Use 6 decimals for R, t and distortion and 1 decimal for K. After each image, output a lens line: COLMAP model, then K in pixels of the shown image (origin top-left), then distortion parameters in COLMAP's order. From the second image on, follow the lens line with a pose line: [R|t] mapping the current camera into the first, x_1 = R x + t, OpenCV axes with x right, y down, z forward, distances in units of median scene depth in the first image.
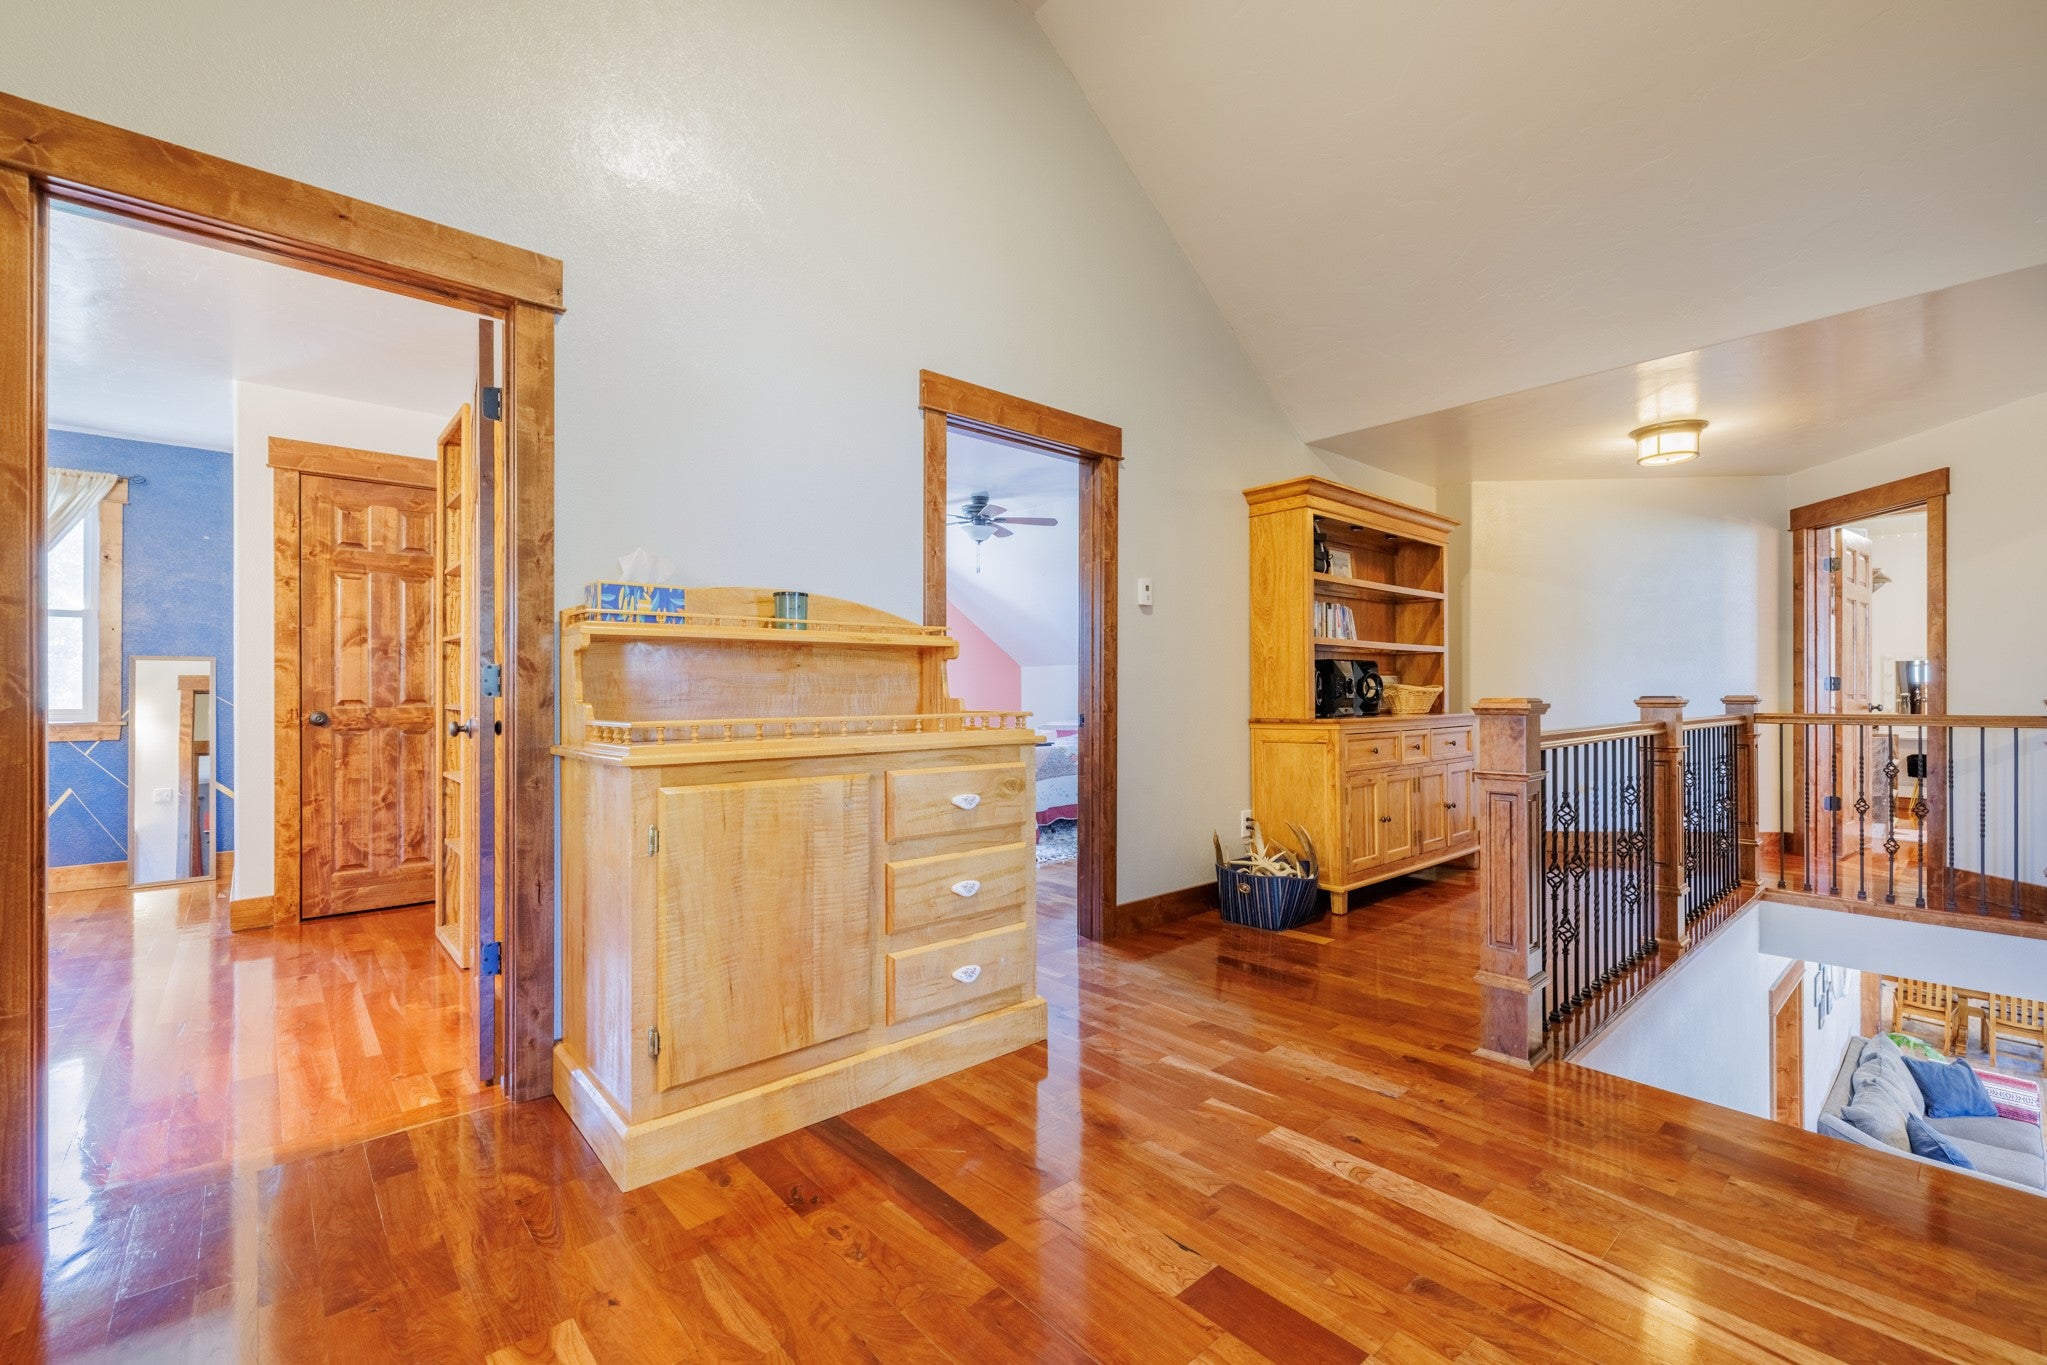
lens RADIAL K [[866.4, 0, 1020.5], [0, 866.4, 694.7], [0, 0, 1]] dist [0.000084, 0.000147]
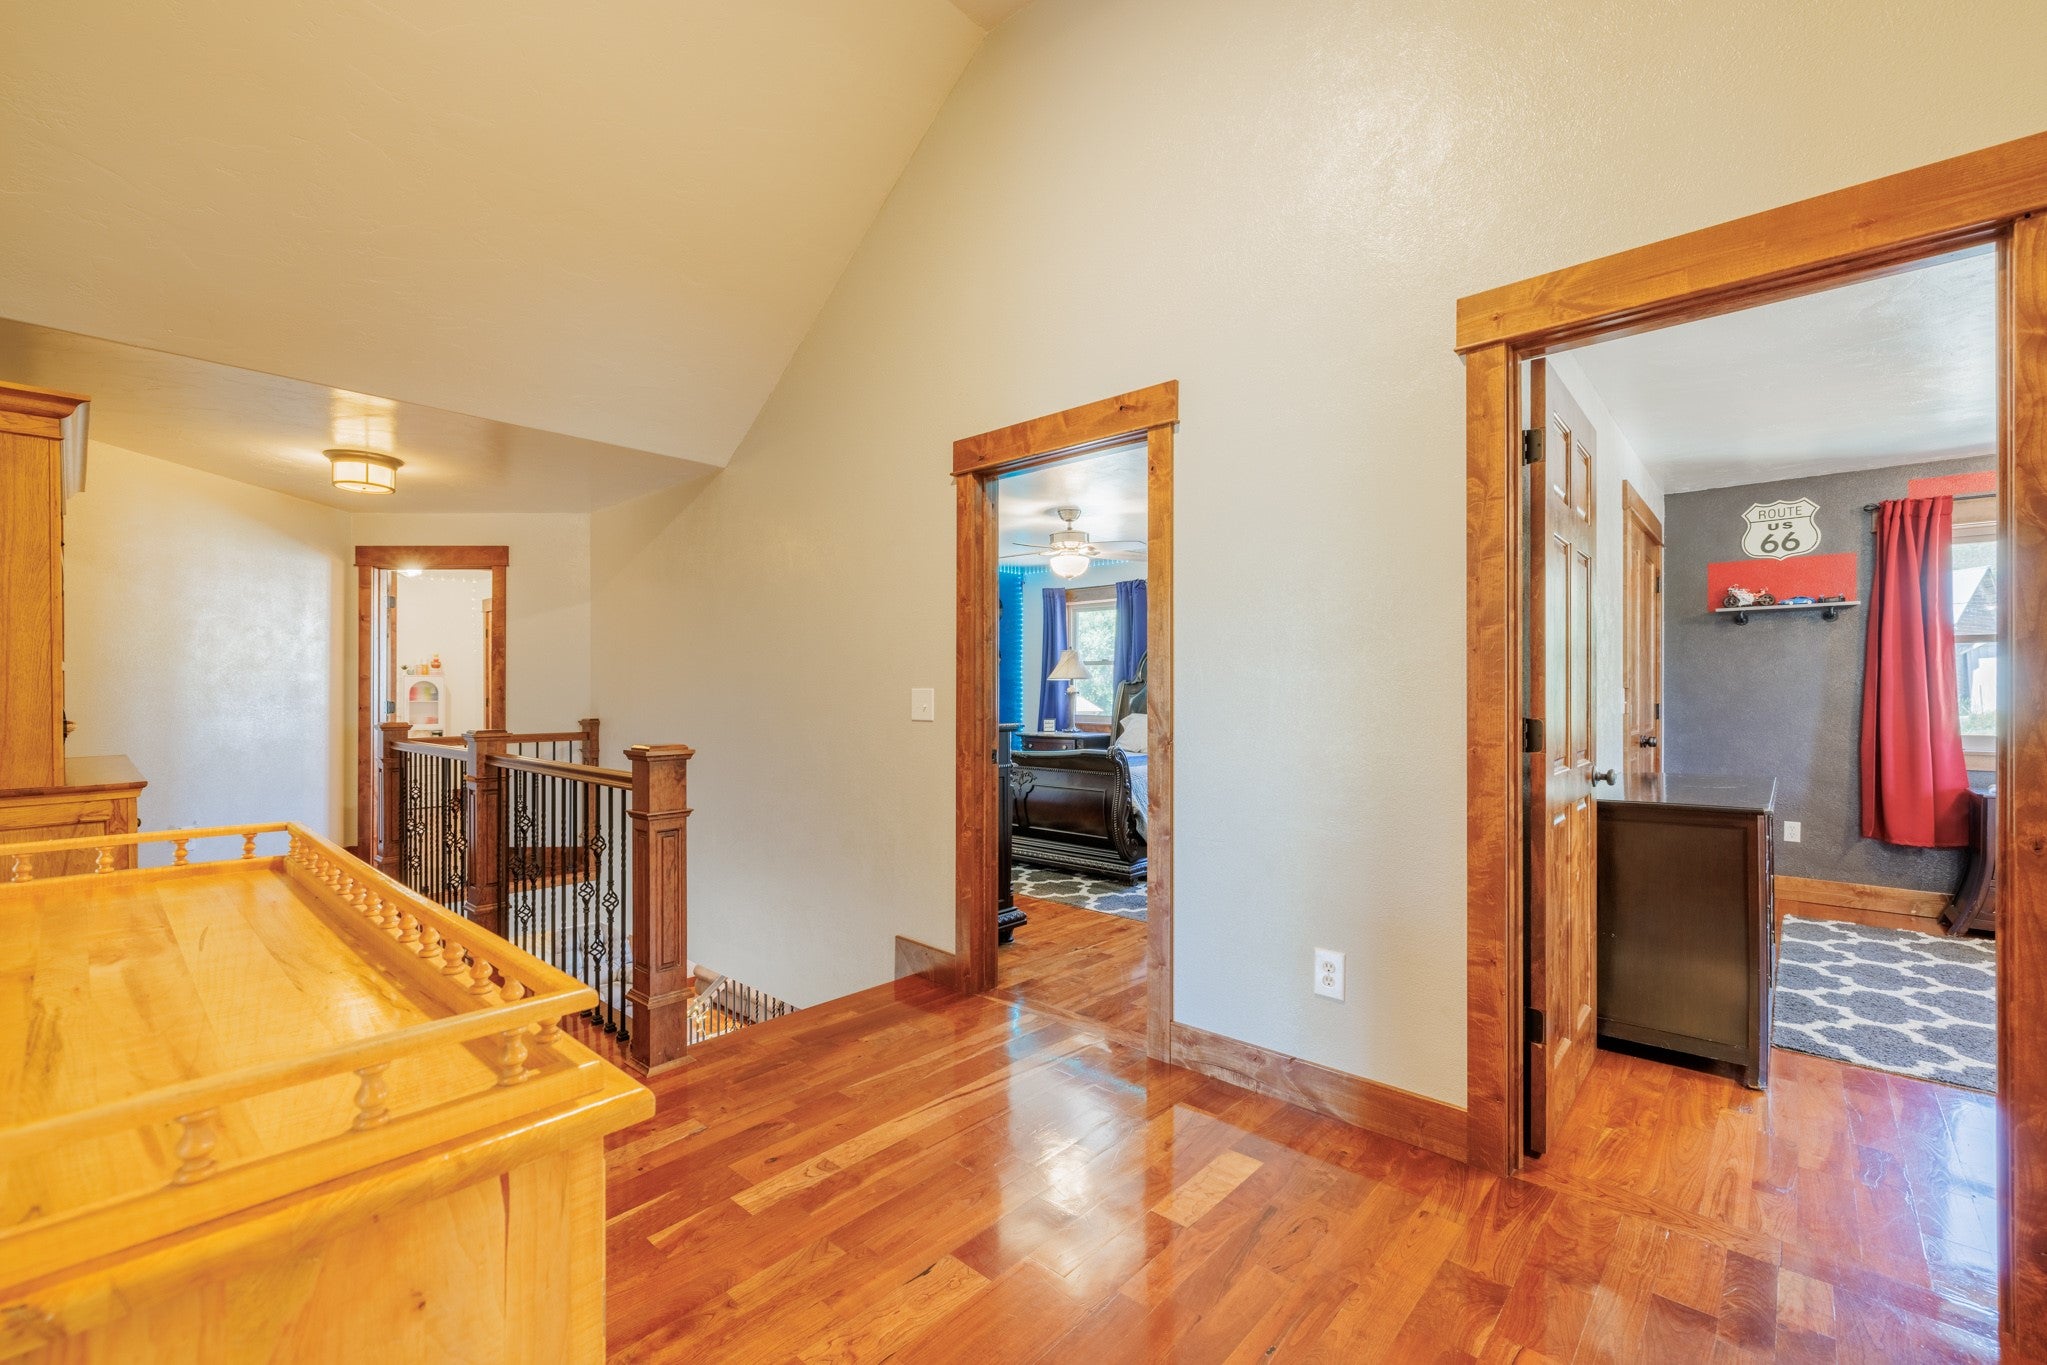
lens RADIAL K [[866.4, 0, 1022.8], [0, 866.4, 688.4], [0, 0, 1]] dist [0.000084, 0.000147]
pose [[-0.104848, 0.002962, 0.994484, -0.321696], [0.006791, 0.999974, -0.002263, -0.034167], [-0.994465, 0.006516, -0.104865, 0.346631]]
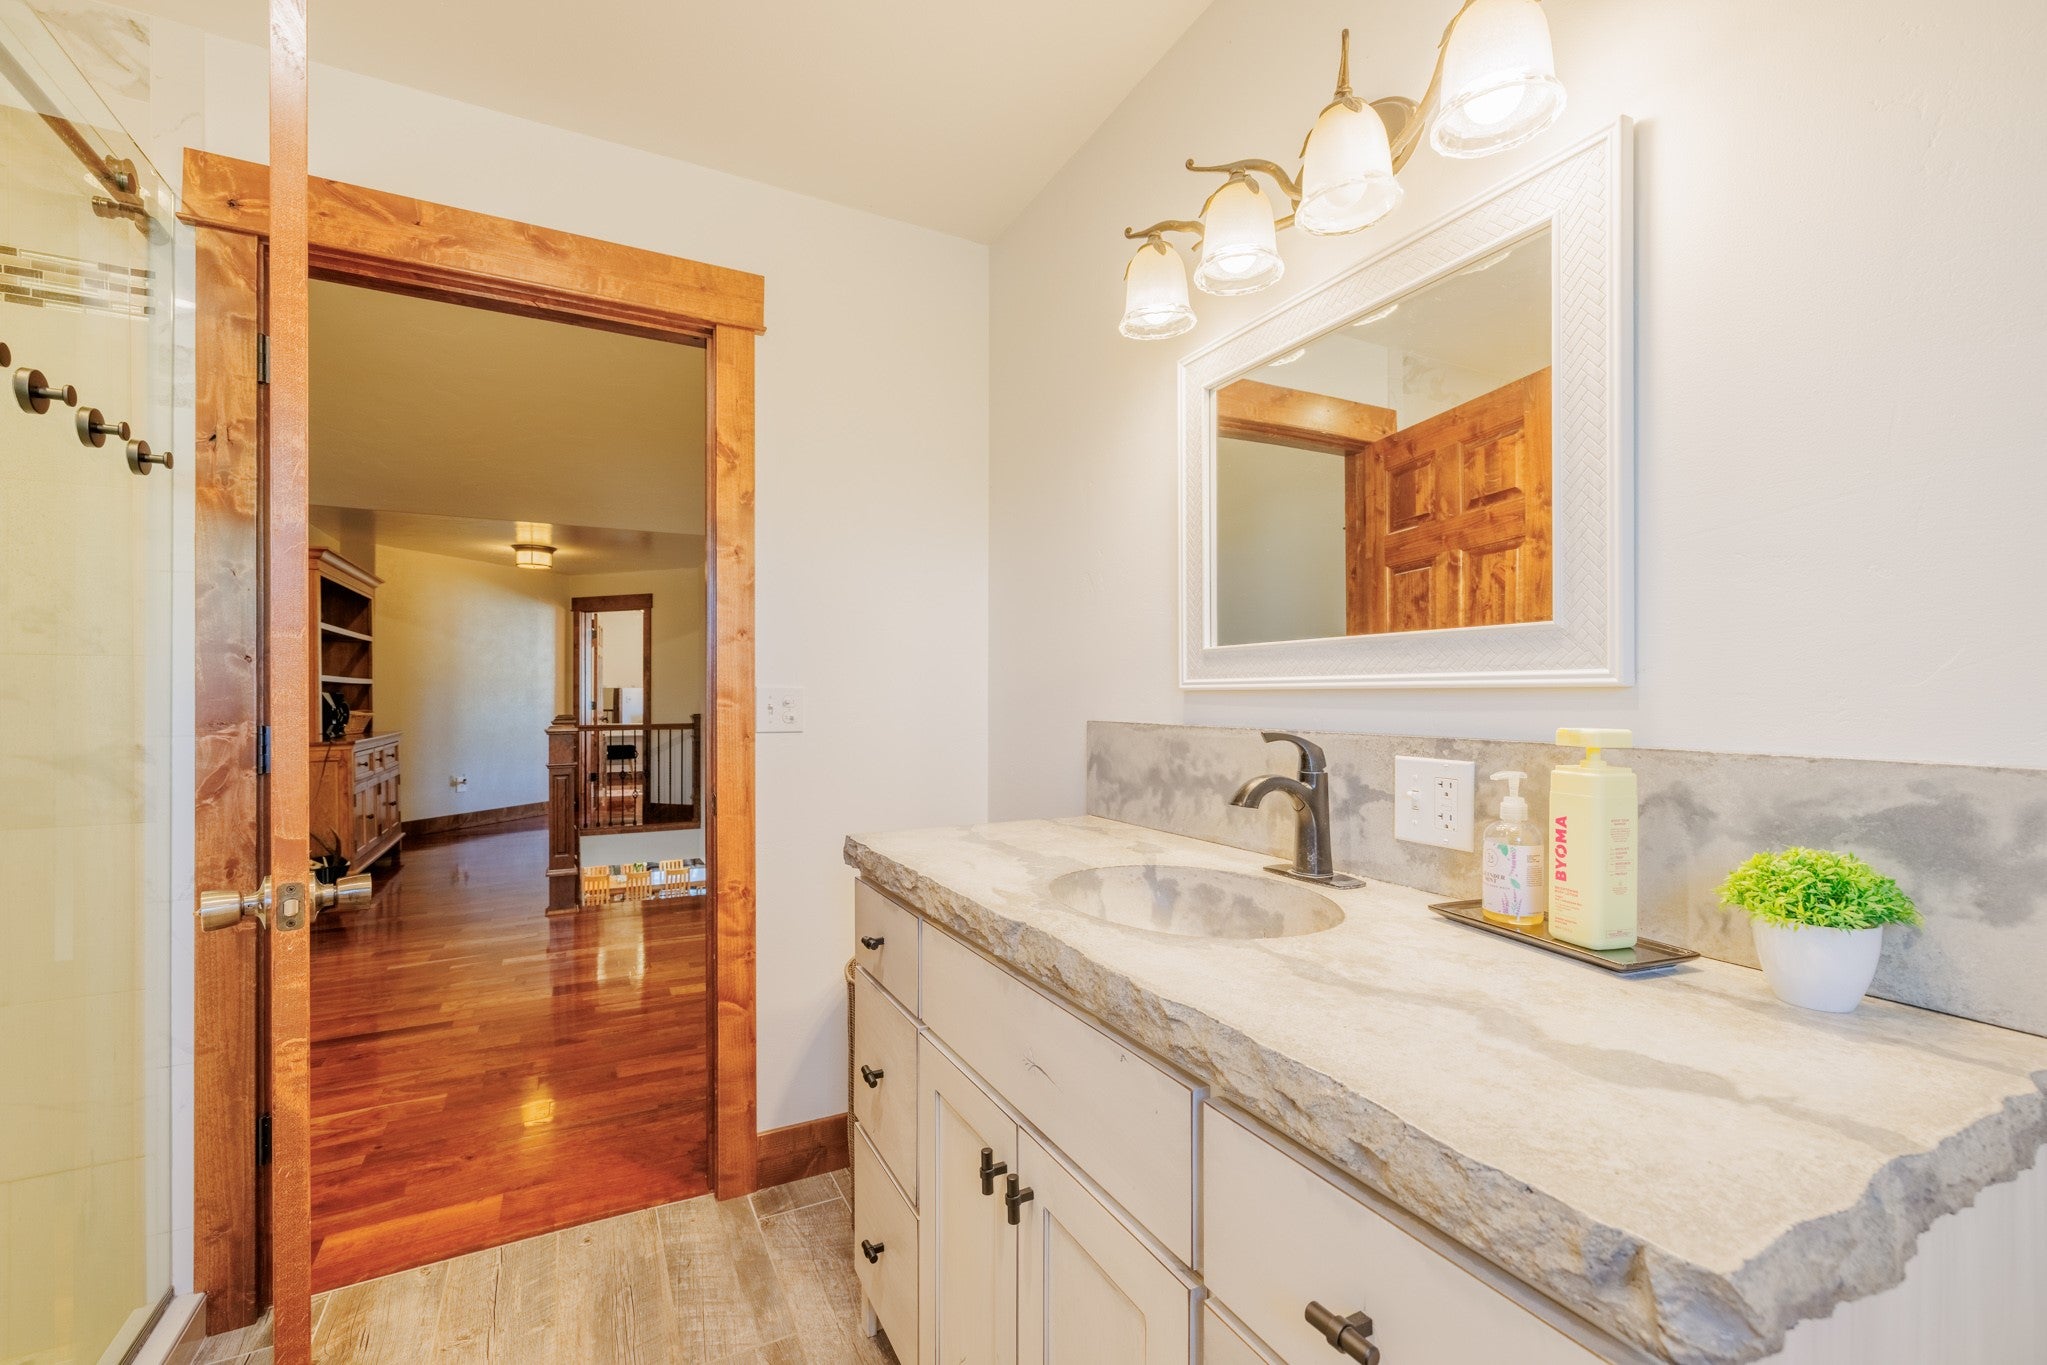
lens RADIAL K [[866.4, 0, 1014.2], [0, 866.4, 690.4], [0, 0, 1]] dist [0.000084, 0.000147]
pose [[0.254808, 0.005586, 0.966975, -0.555203], [0.006190, 0.999953, -0.007408, -0.028303], [-0.966972, 0.007873, 0.254762, -0.248987]]
